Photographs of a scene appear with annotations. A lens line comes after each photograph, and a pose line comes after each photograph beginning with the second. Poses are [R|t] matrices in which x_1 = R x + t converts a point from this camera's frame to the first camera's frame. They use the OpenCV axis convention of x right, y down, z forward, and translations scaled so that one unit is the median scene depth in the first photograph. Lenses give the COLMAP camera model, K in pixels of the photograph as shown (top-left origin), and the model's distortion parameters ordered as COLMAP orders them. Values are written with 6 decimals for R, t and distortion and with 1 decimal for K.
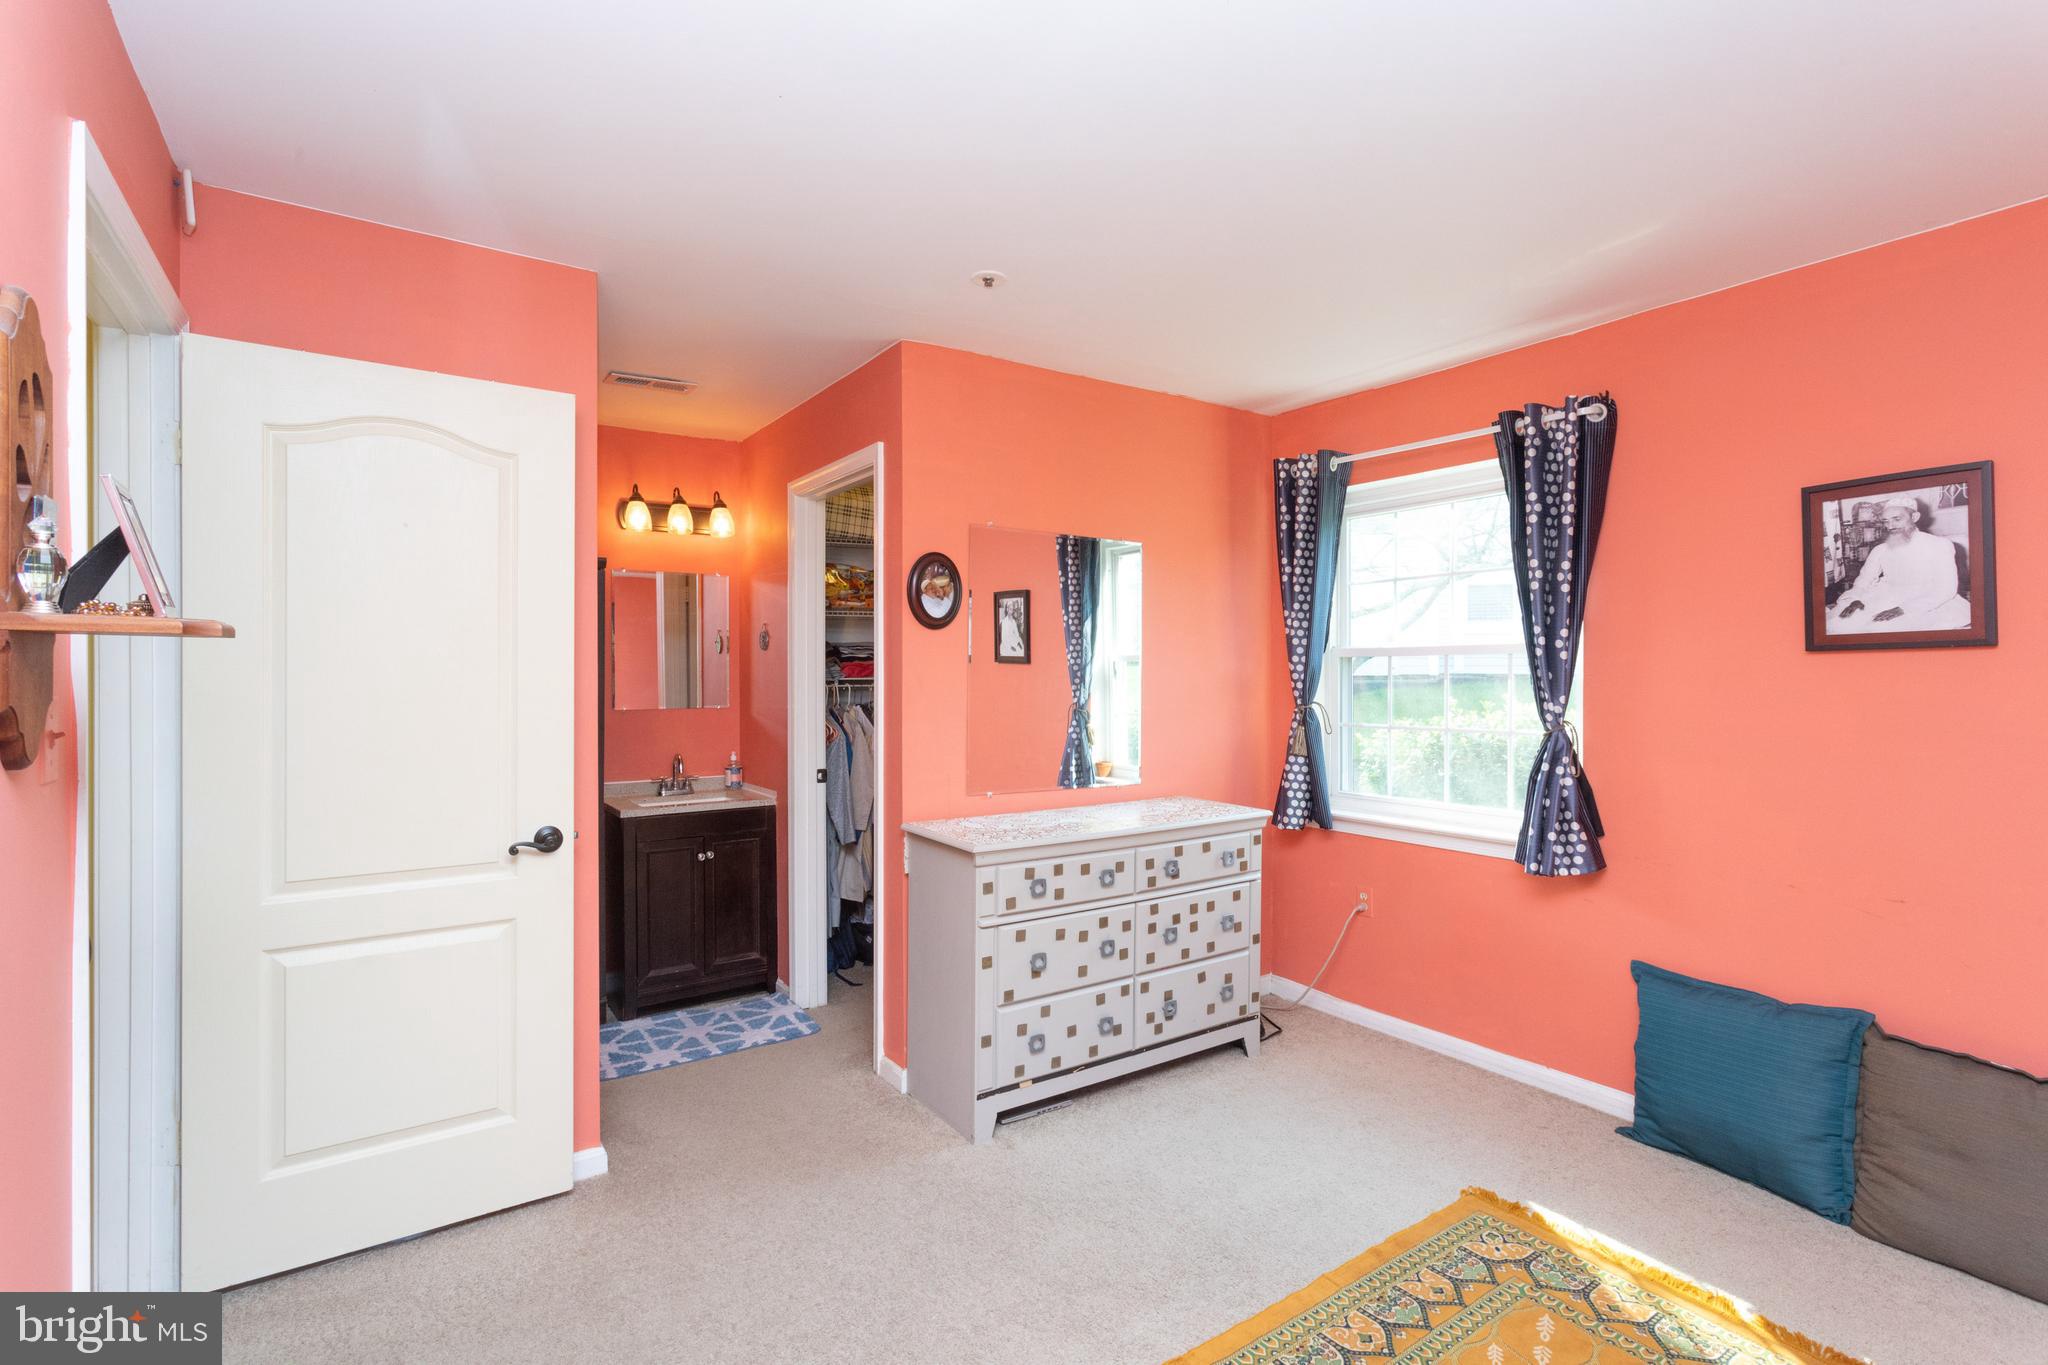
lens RADIAL K [[962.8, 0, 1028.7], [0, 962.8, 685.0], [0, 0, 1]] dist [-0.000342, 0.002132]
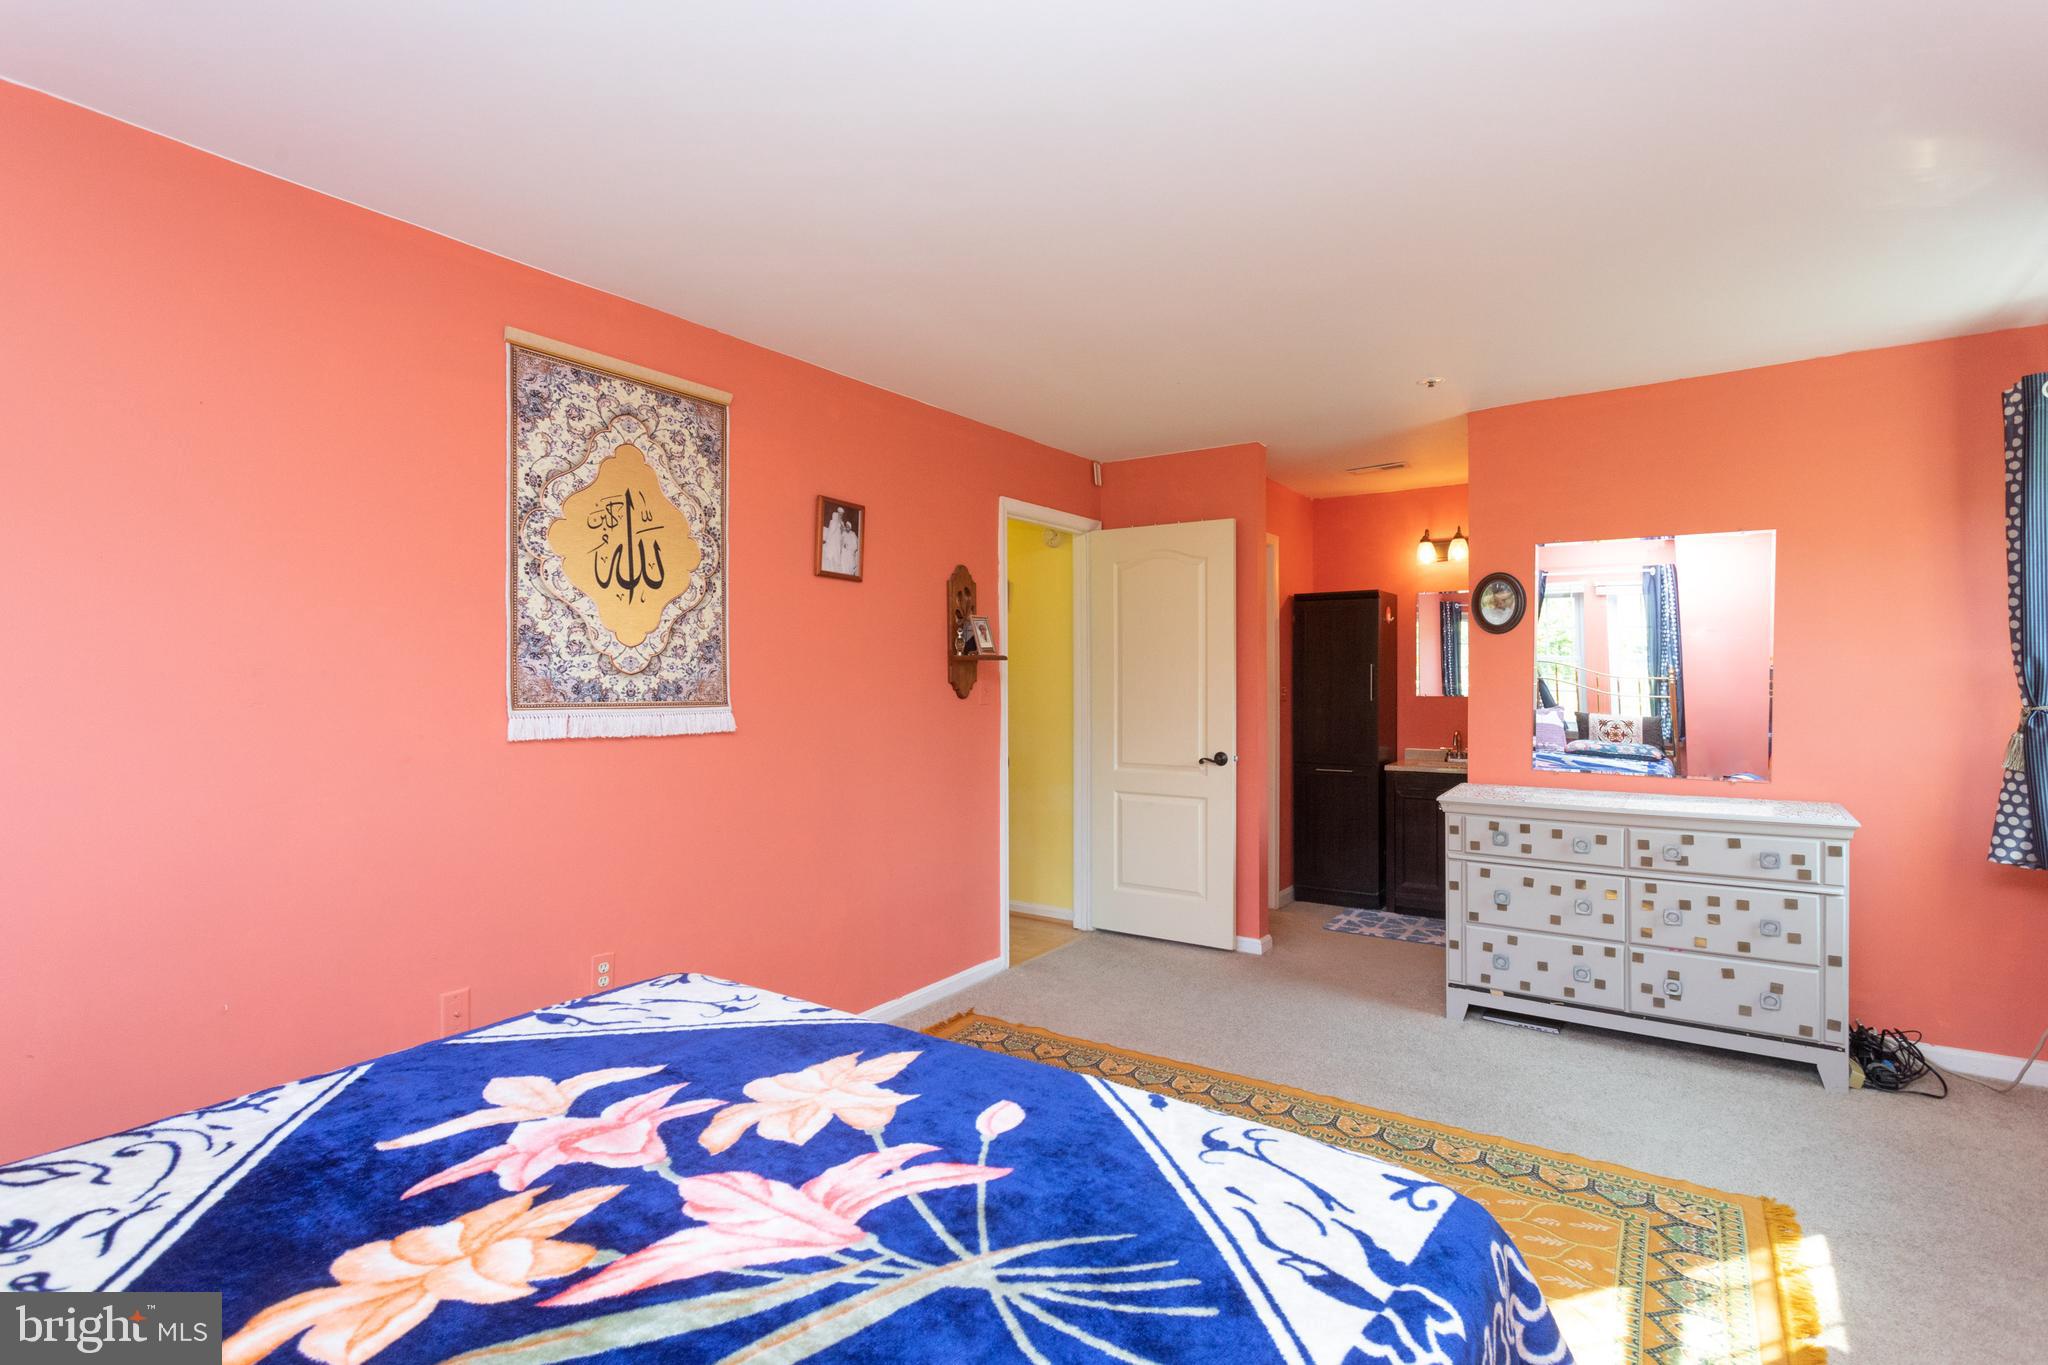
lens RADIAL K [[962.8, 0, 1019.8], [0, 962.8, 679.6], [0, 0, 1]] dist [-0.000342, 0.002132]
pose [[0.379033, 0.007730, -0.925351, 0.861263], [-0.007509, 0.999958, 0.005278, 0.000379], [0.925353, 0.004948, 0.379075, -0.057765]]
